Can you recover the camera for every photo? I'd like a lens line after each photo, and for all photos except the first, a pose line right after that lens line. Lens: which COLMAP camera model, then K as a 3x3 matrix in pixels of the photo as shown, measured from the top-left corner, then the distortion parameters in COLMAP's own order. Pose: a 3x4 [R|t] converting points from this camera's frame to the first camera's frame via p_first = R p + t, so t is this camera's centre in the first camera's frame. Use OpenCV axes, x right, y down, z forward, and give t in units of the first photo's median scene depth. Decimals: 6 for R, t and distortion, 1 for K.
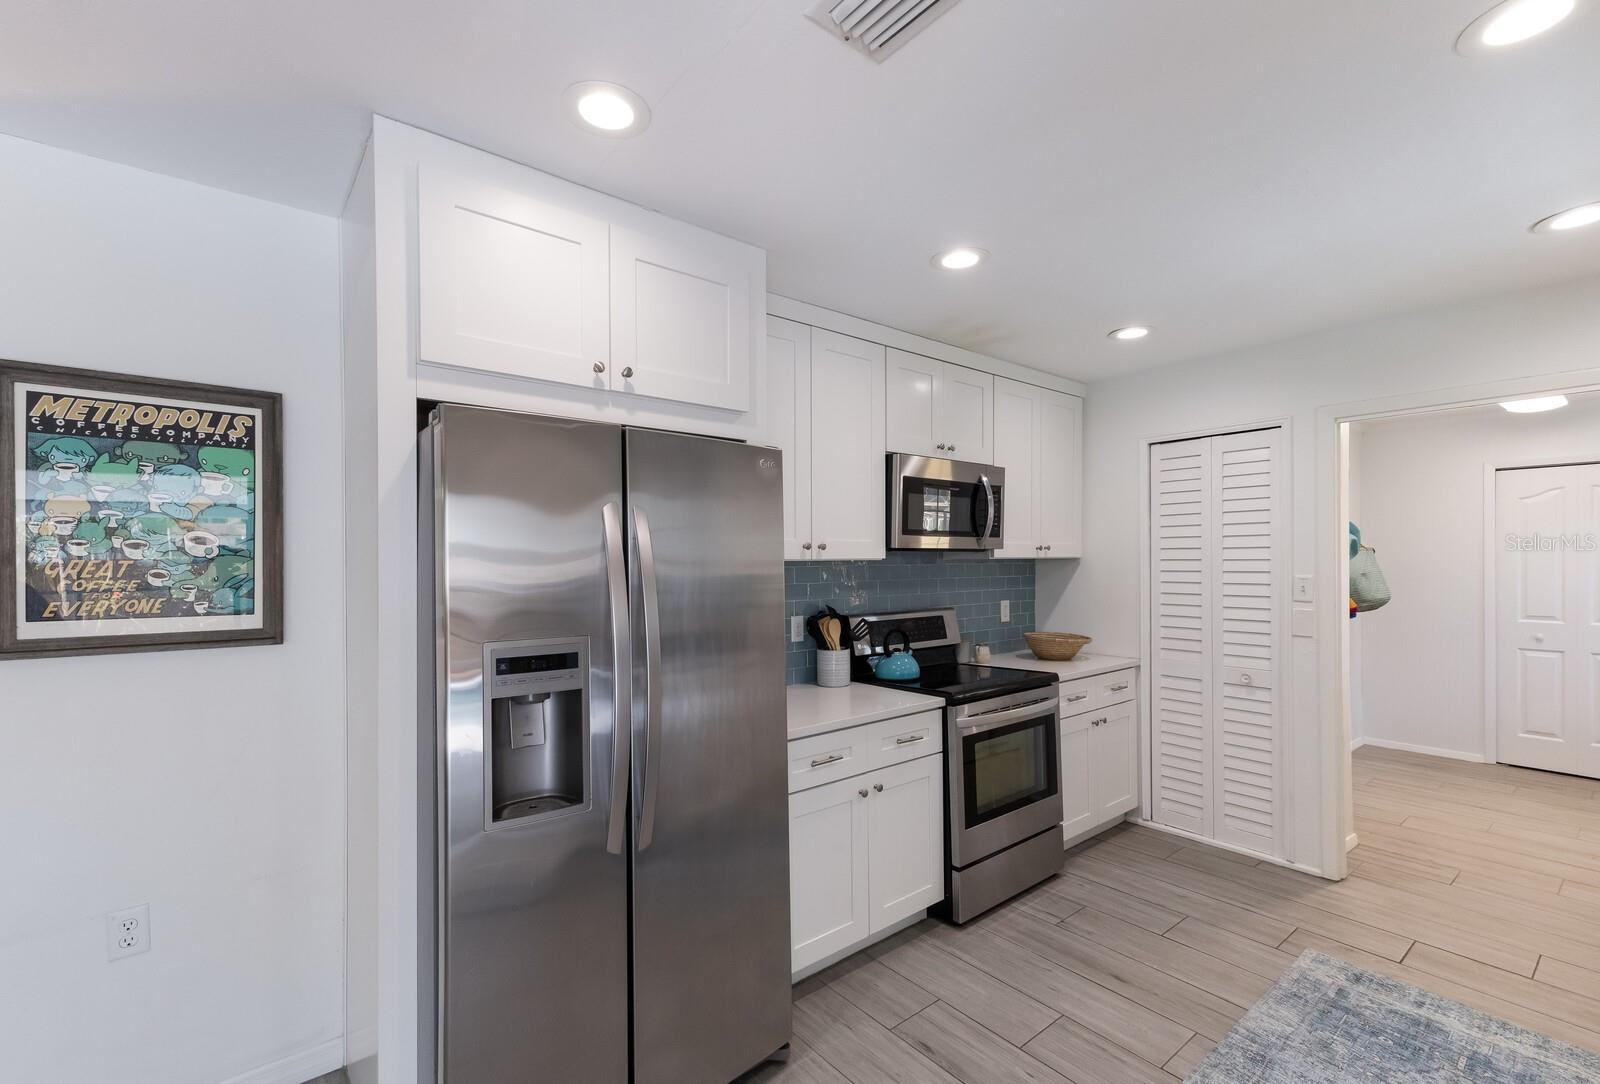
lens RADIAL K [[694.7, 0, 800.5], [0, 694.7, 563.0], [0, 0, 1]] dist [0.017217, -0.003235]
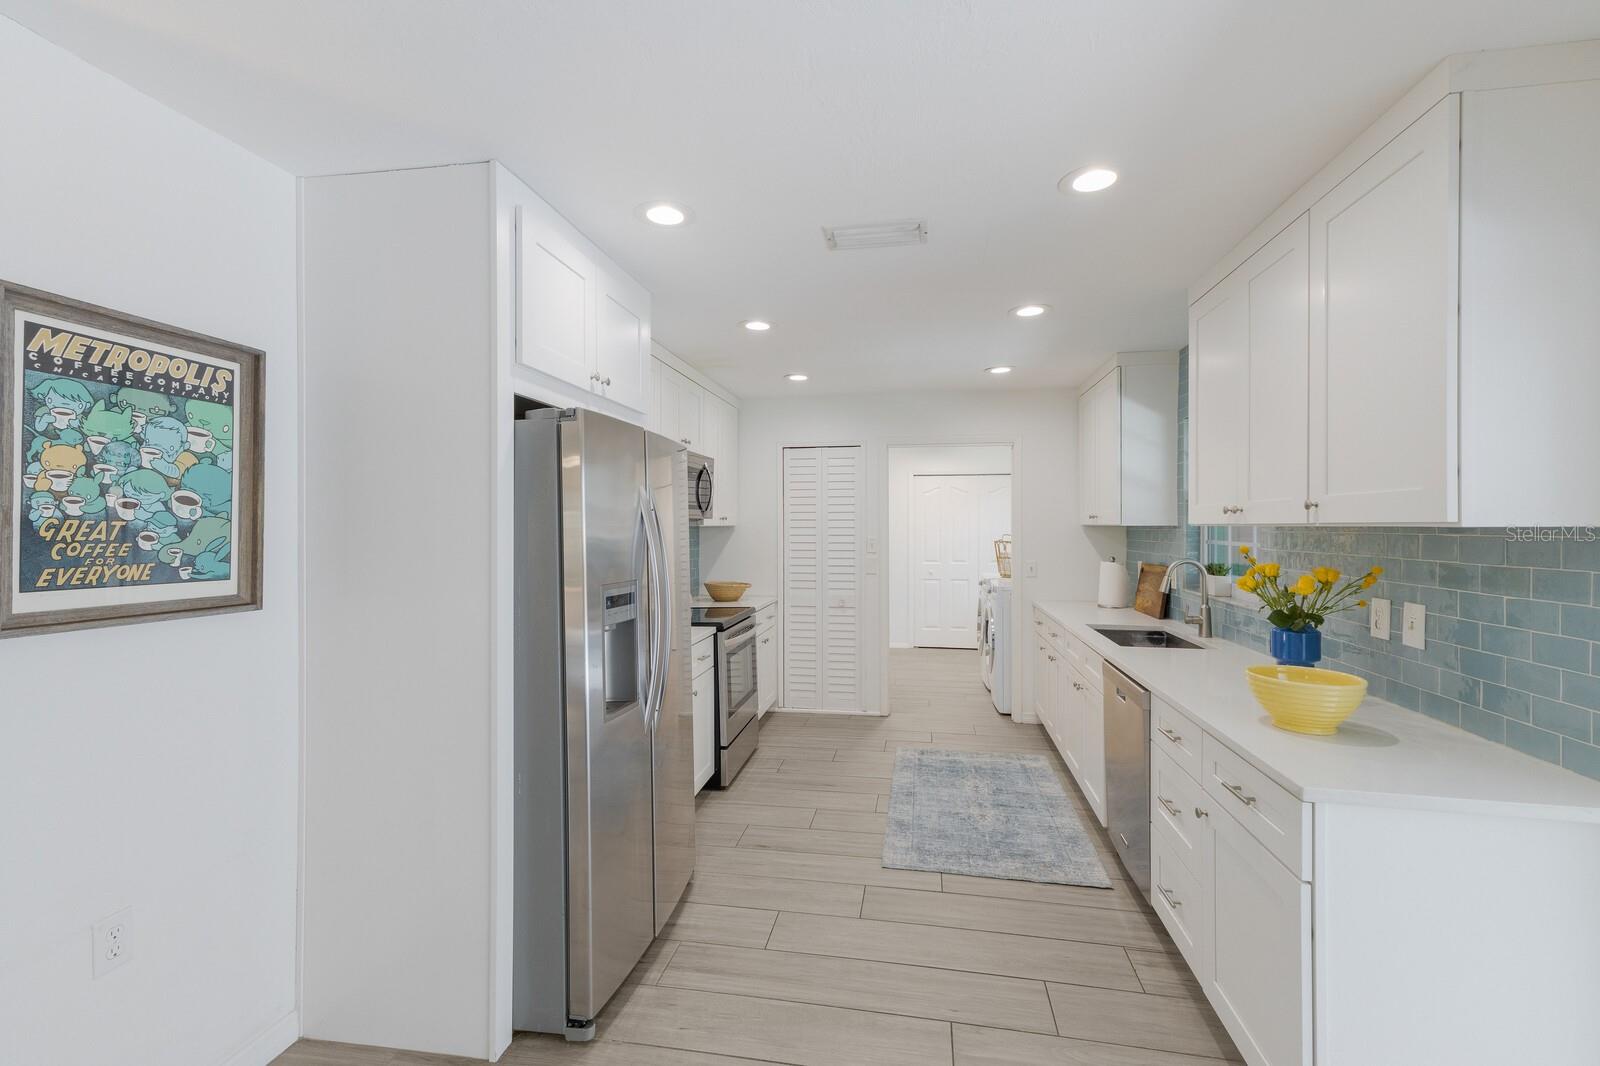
lens RADIAL K [[684.3, 0, 803.0], [0, 684.3, 524.8], [0, 0, 1]] dist [-0.000394, -0.000214]
pose [[0.754108, 0.006751, 0.656716, -0.808016], [0.000333, 0.999943, -0.010661, 0.009381], [-0.656751, 0.008258, 0.754063, -0.202924]]
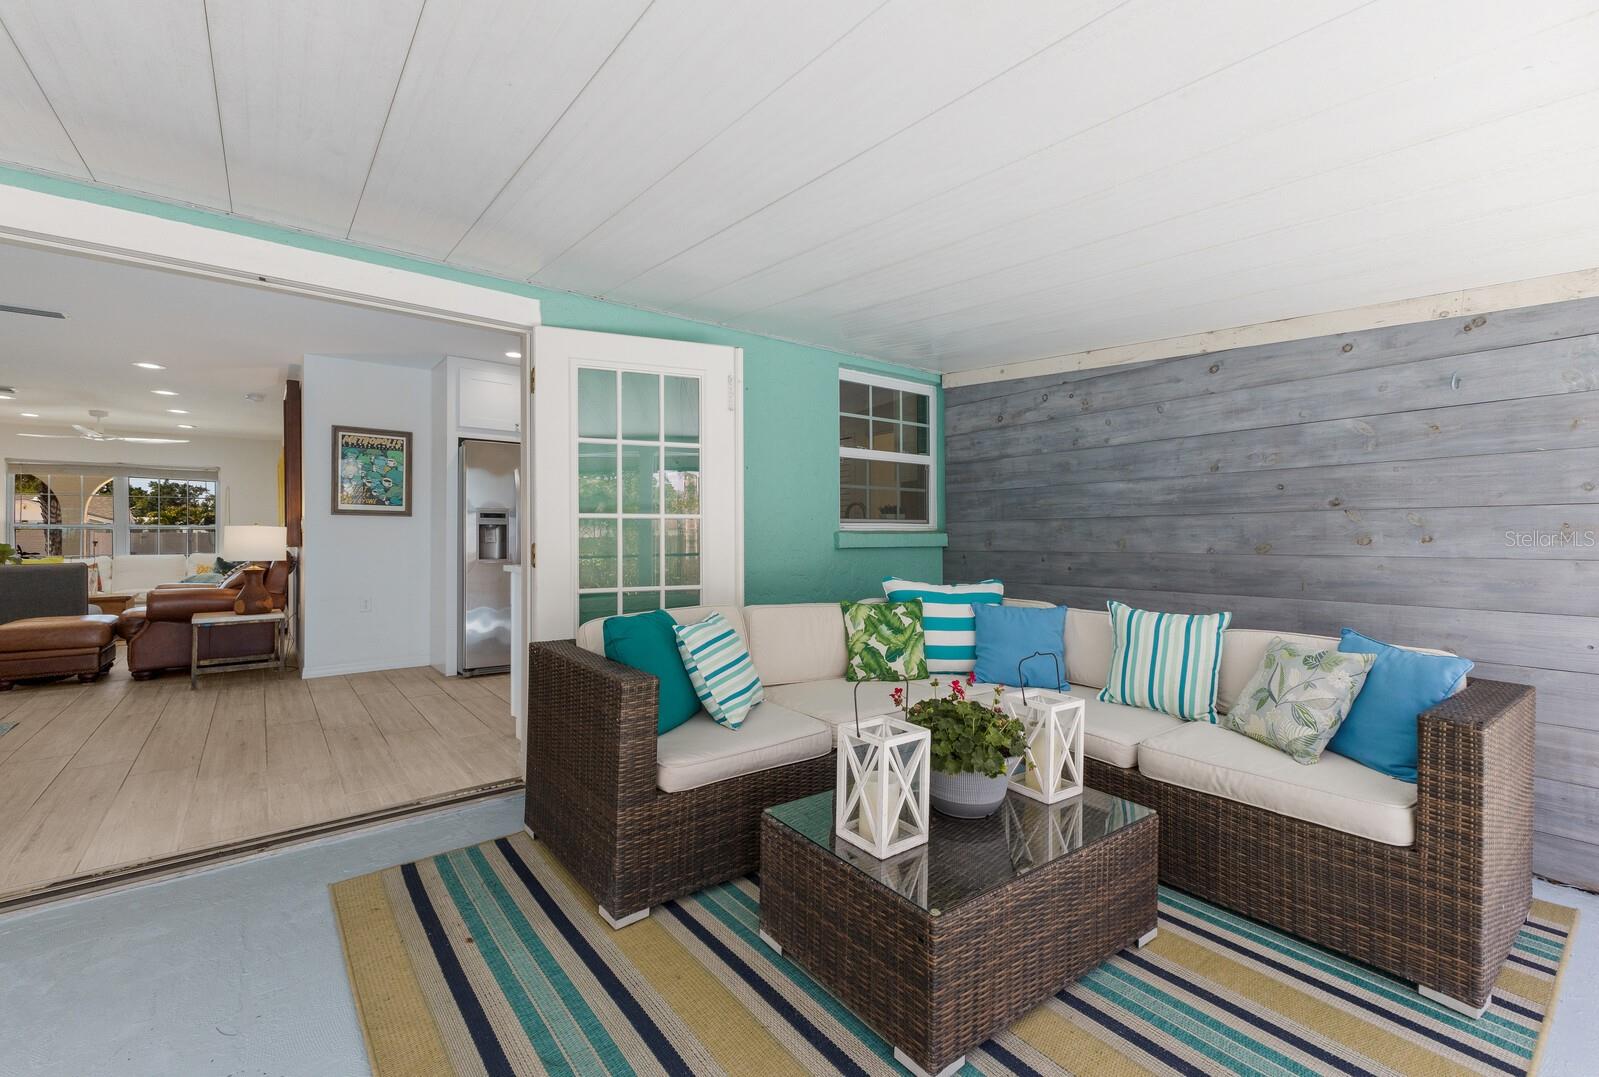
lens RADIAL K [[694.3, 0, 802.0], [0, 694.3, 533.0], [0, 0, 1]] dist [0.017217, -0.003235]
pose [[0.999911, 0.007383, -0.011073, 0.965068], [-0.007441, 0.999959, -0.005178, 0.191794], [0.011035, 0.005260, 0.999925, -1.970462]]
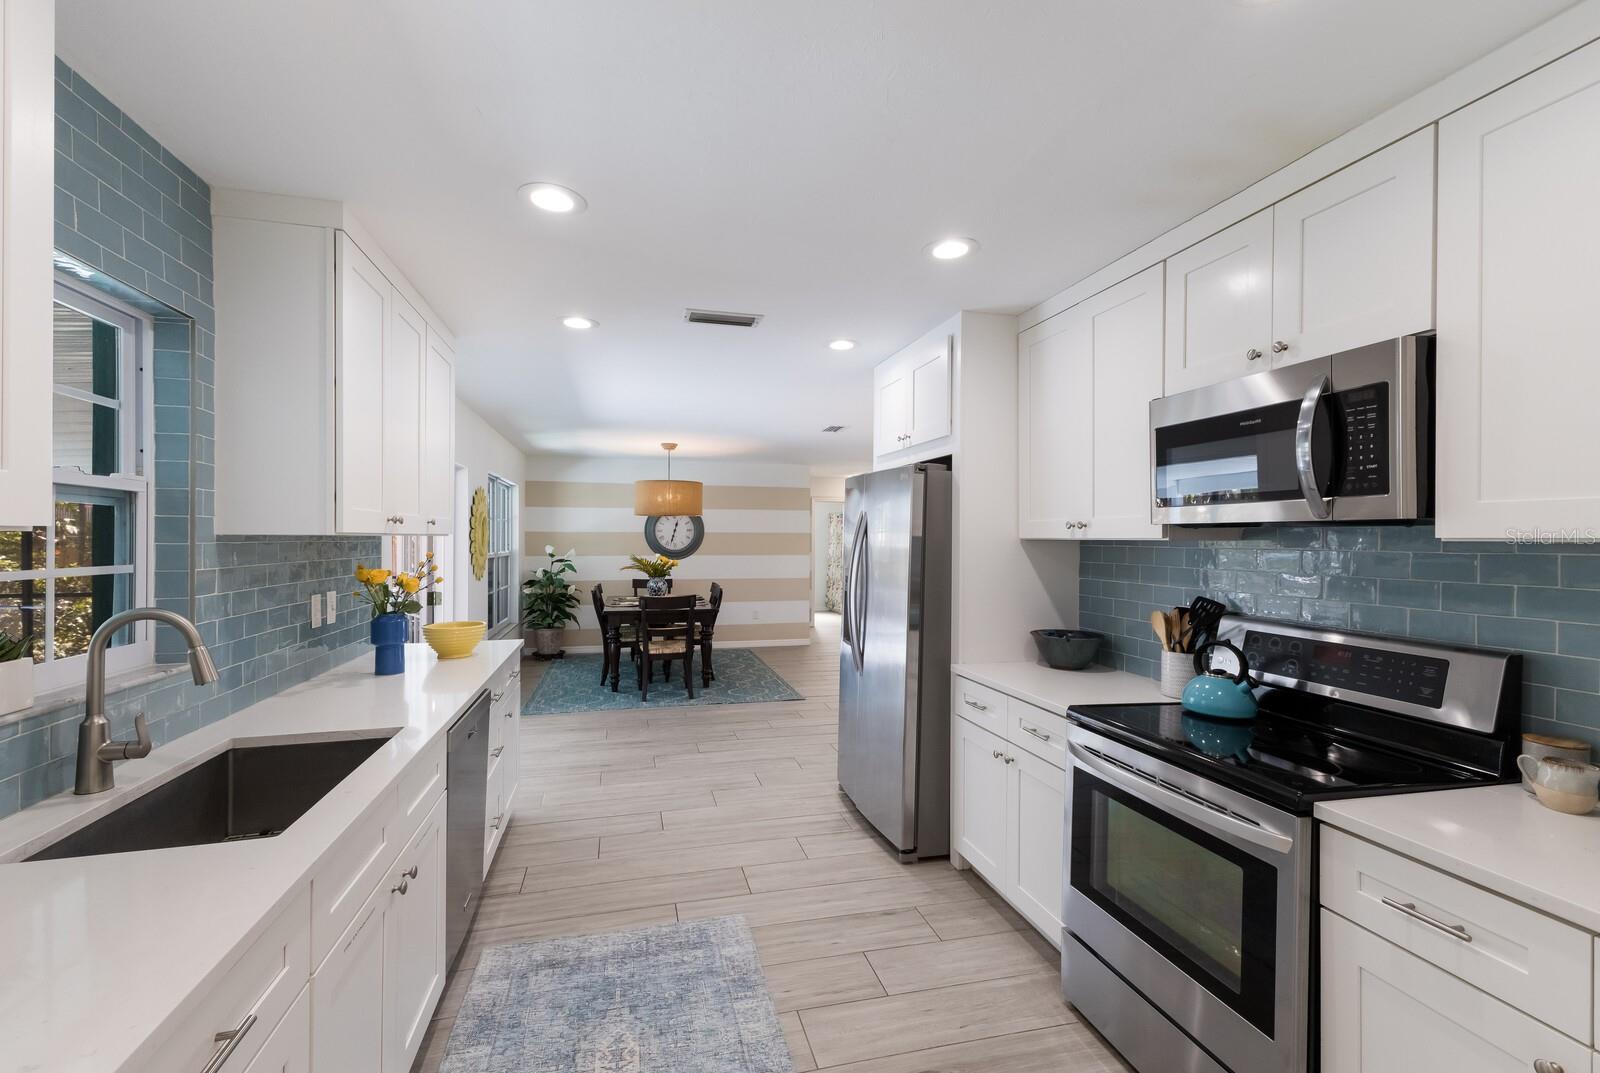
lens RADIAL K [[684.3, 0, 804.2], [0, 684.3, 538.5], [0, 0, 1]] dist [-0.000394, -0.000214]
pose [[-0.410256, 0.002032, -0.911968, 1.533950], [-0.008700, 0.999943, 0.006142, -0.011656], [0.911929, 0.010454, -0.410215, 1.504482]]
